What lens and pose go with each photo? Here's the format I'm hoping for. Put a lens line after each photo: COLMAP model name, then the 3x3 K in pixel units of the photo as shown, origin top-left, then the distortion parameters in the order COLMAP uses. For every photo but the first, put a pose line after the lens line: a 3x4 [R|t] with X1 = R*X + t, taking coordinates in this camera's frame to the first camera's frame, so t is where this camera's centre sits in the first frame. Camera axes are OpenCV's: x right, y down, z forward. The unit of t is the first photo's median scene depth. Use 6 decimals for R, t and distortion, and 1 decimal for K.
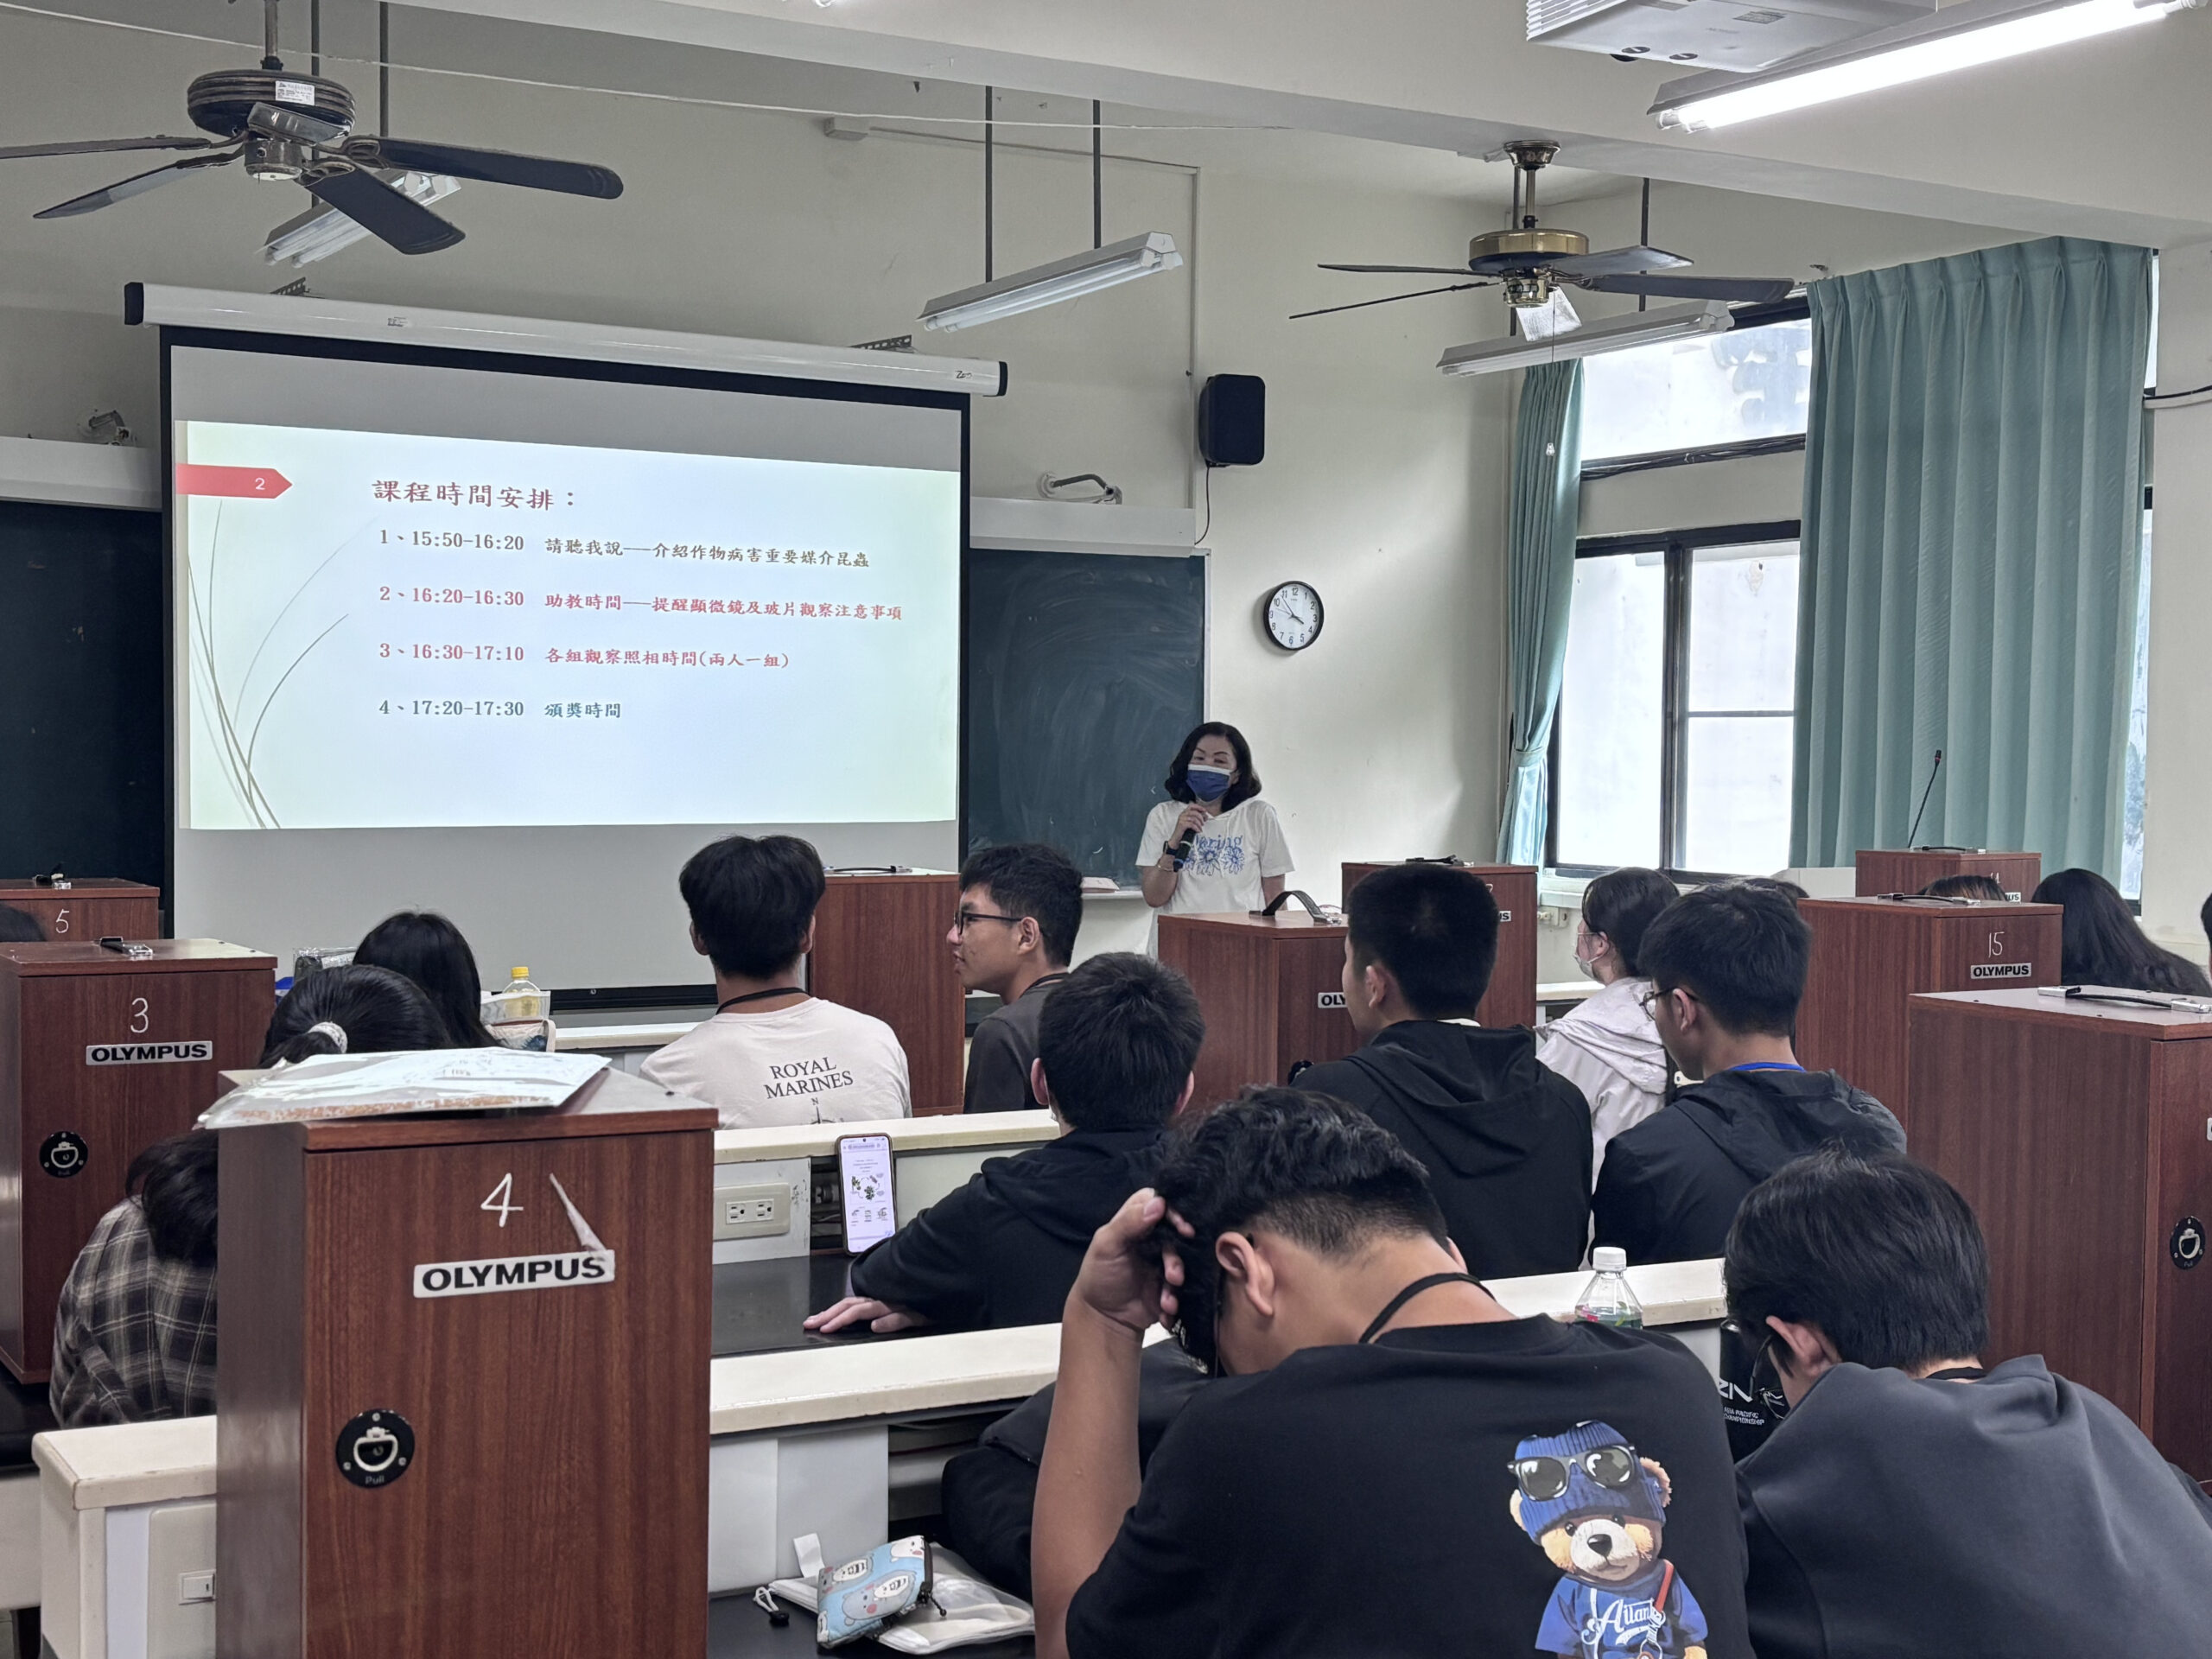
lens RADIAL K [[2890.7, 0, 1106.0], [0, 2890.7, 829.5], [0, 0, 1]] dist [0.024967, -0.004167]
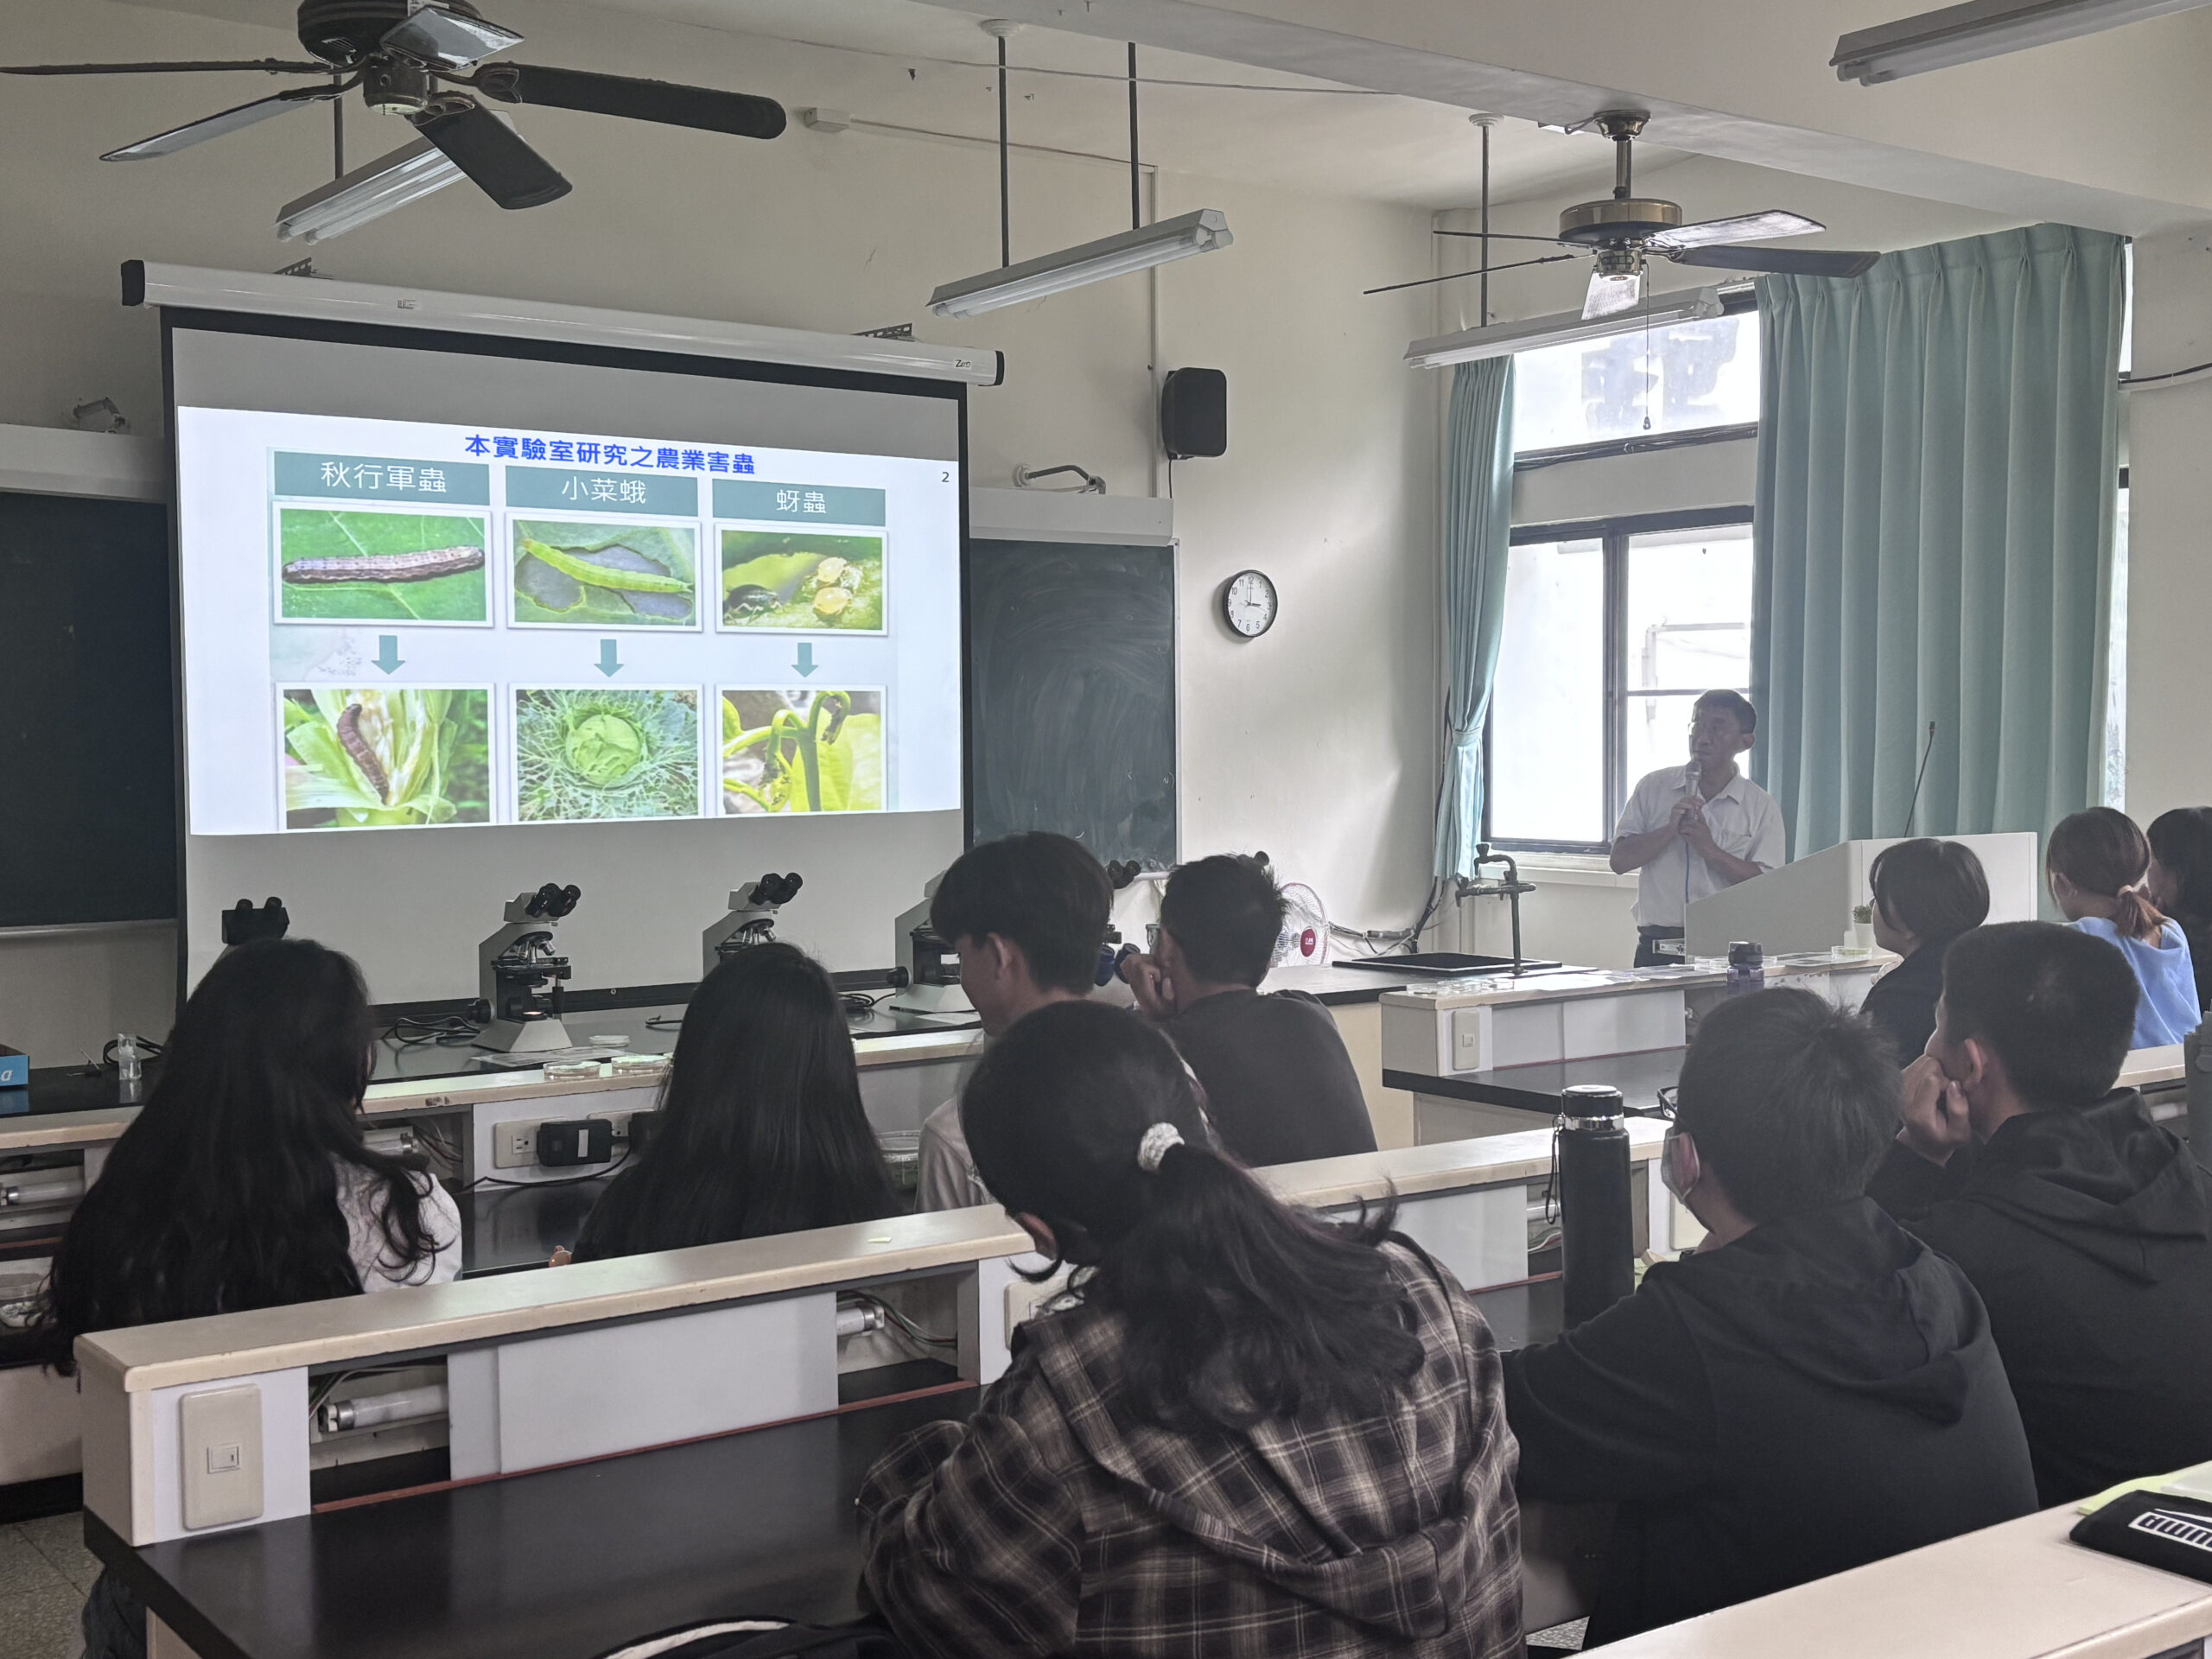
lens RADIAL K [[2542.1, 0, 1106.0], [0, 2542.1, 829.5], [0, 0, 1]] dist [0.008285, 0.002907]
pose [[0.994317, -0.020533, 0.104456, -0.091791], [0.019578, 0.999757, 0.010163, -0.004034], [-0.104639, -0.008060, 0.994478, 0.115054]]
